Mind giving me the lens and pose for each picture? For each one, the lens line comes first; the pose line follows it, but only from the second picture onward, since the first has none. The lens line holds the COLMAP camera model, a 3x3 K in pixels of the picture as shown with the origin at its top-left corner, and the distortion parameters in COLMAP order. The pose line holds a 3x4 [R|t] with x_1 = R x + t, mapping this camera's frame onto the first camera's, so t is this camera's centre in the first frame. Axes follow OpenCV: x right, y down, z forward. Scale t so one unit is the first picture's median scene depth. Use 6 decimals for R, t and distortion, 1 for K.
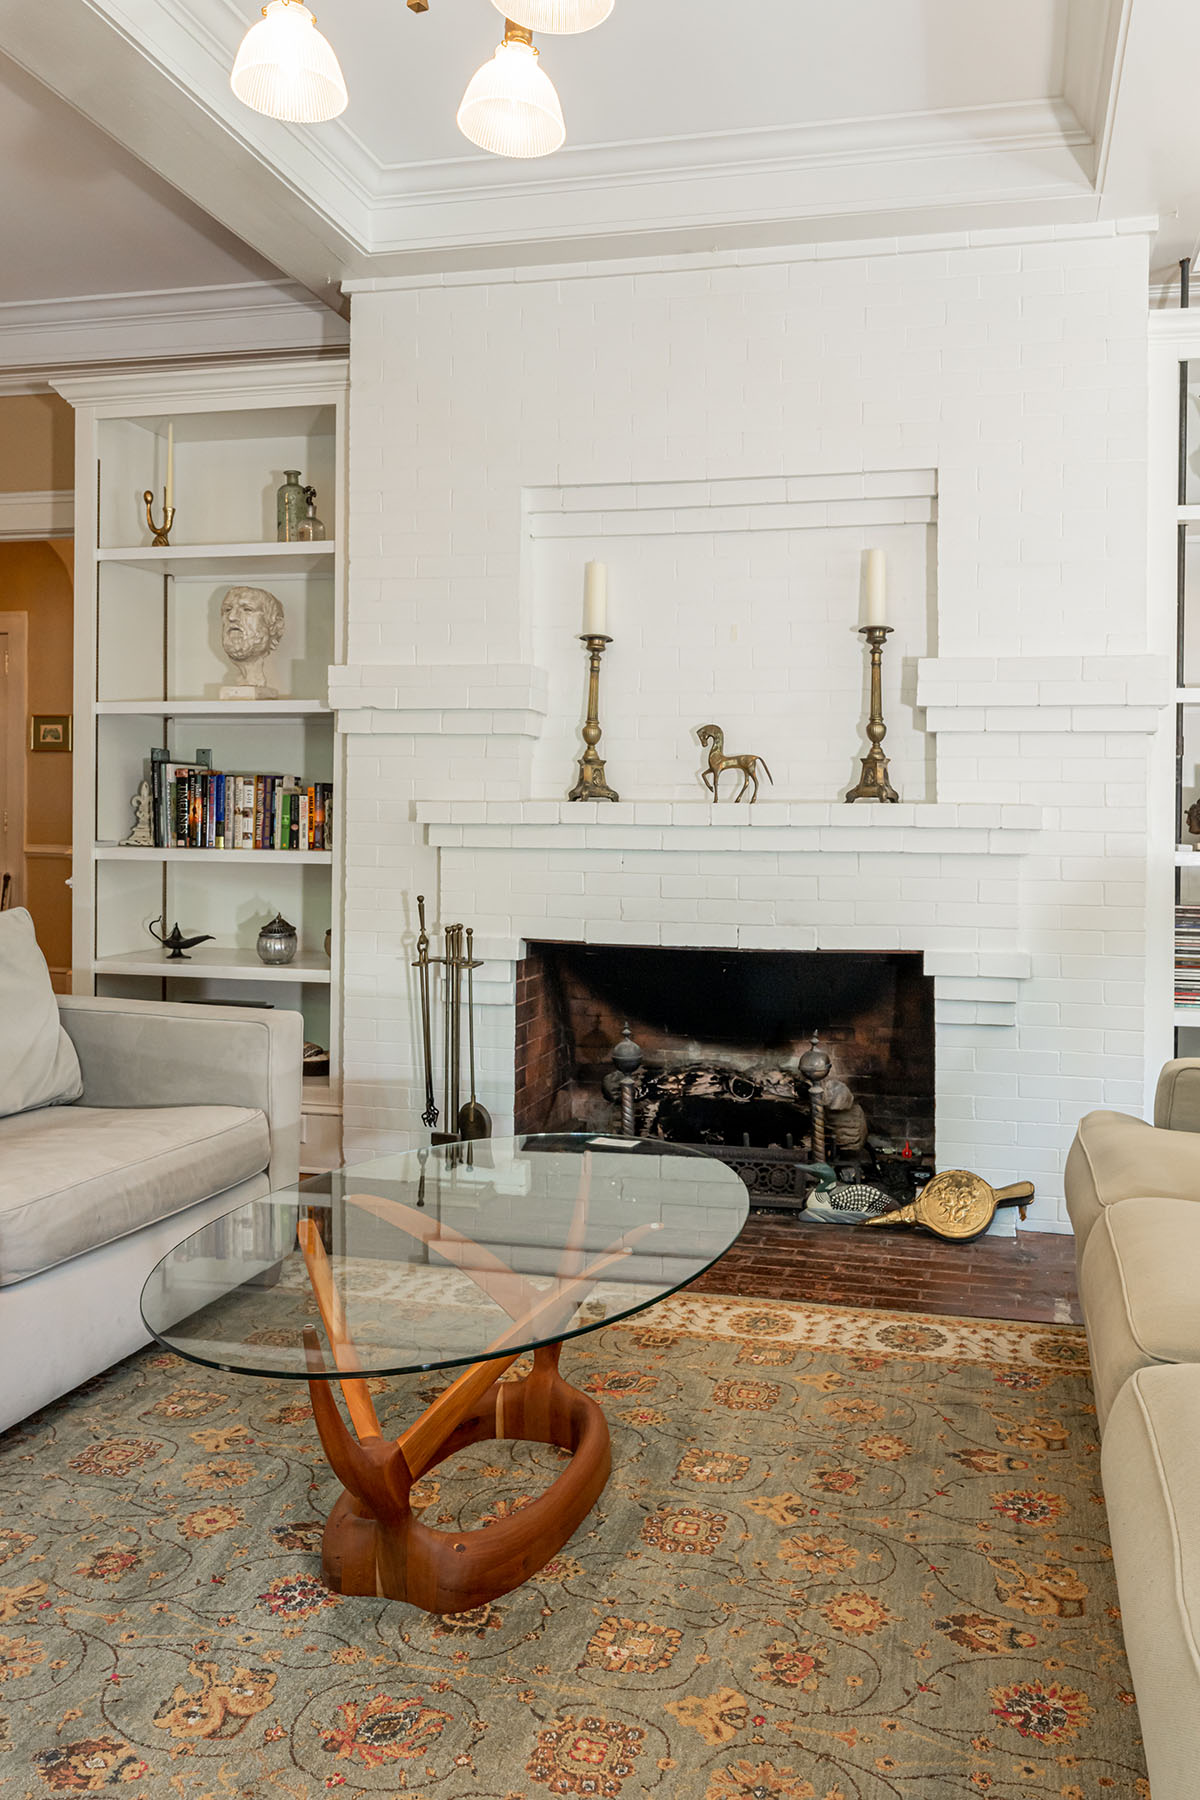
lens RADIAL K [[1336.5, 0, 720.0], [0, 1336.5, 817.5], [0, 0, 1]] dist [-0.000036, 0.001598]
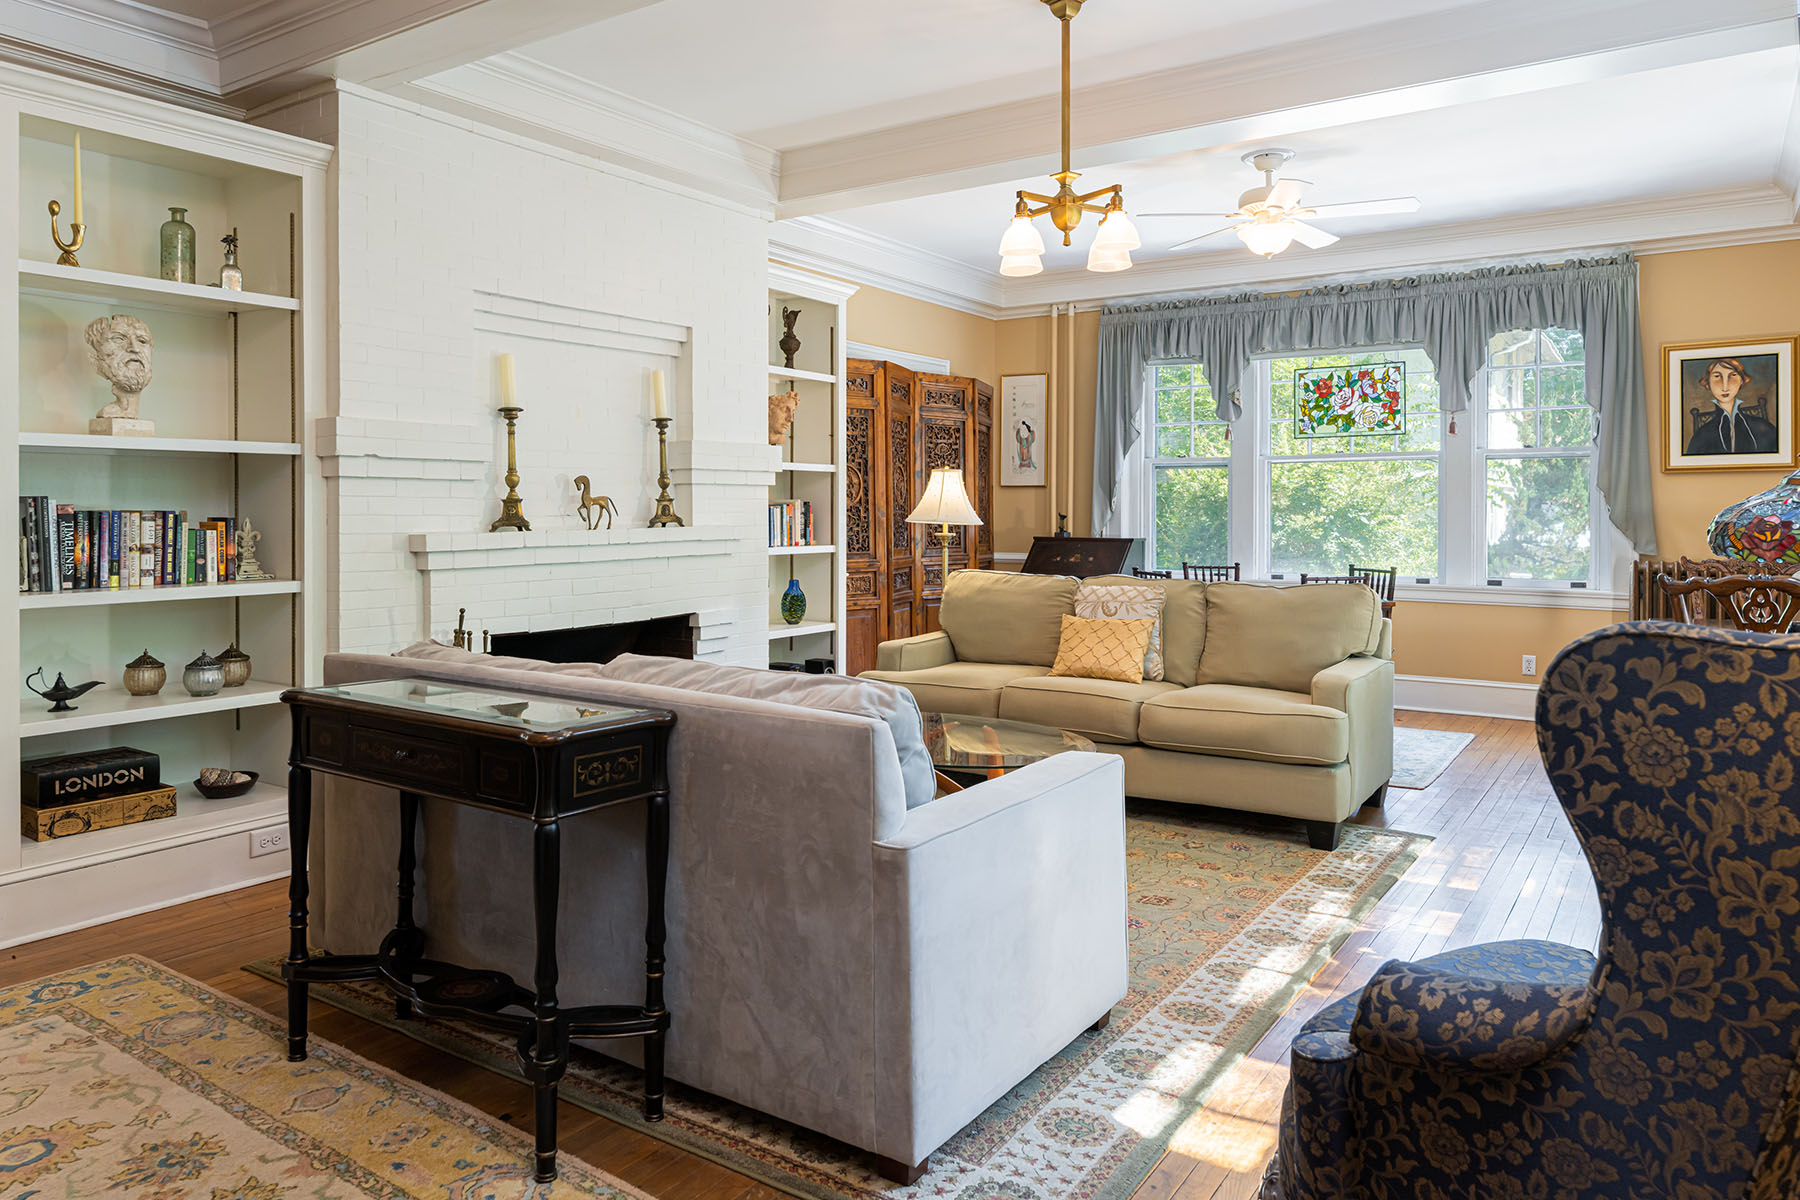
lens RADIAL K [[1190.7, 0, 903.8], [0, 1190.7, 511.4], [0, 0, 1]] dist [0.001304, 0.000763]
pose [[0.374041, -0.016203, 0.927271, -1.073921], [0.002956, 0.999863, 0.016280, -0.049357], [-0.927408, -0.003348, 0.374037, 0.175995]]
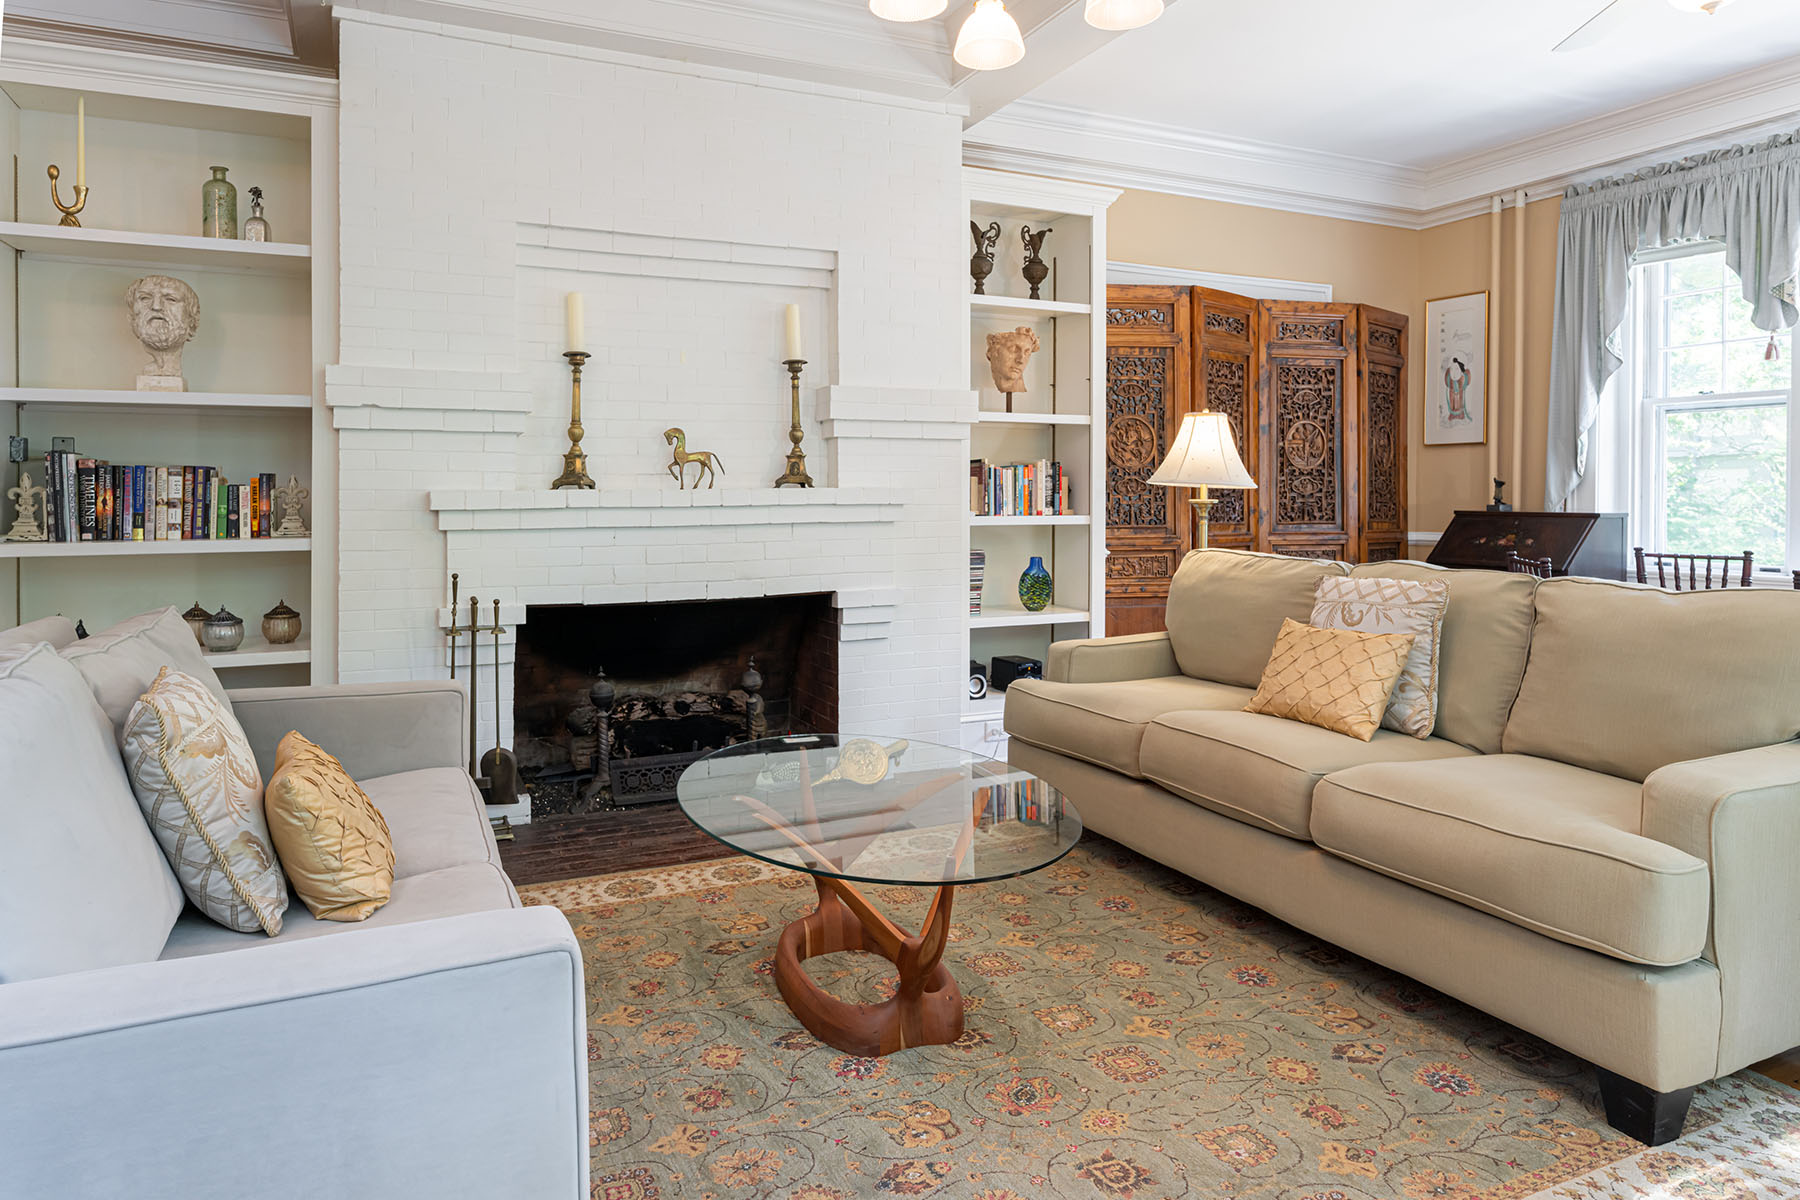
lens RADIAL K [[1086.7, 0, 894.2], [0, 1086.7, 499.0], [0, 0, 1]] dist [-0.000057, 0.000622]
pose [[0.805484, -0.018641, 0.592325, -0.449784], [0.012741, 0.999819, 0.014139, -0.012995], [-0.592481, -0.003842, 0.805575, 0.030284]]
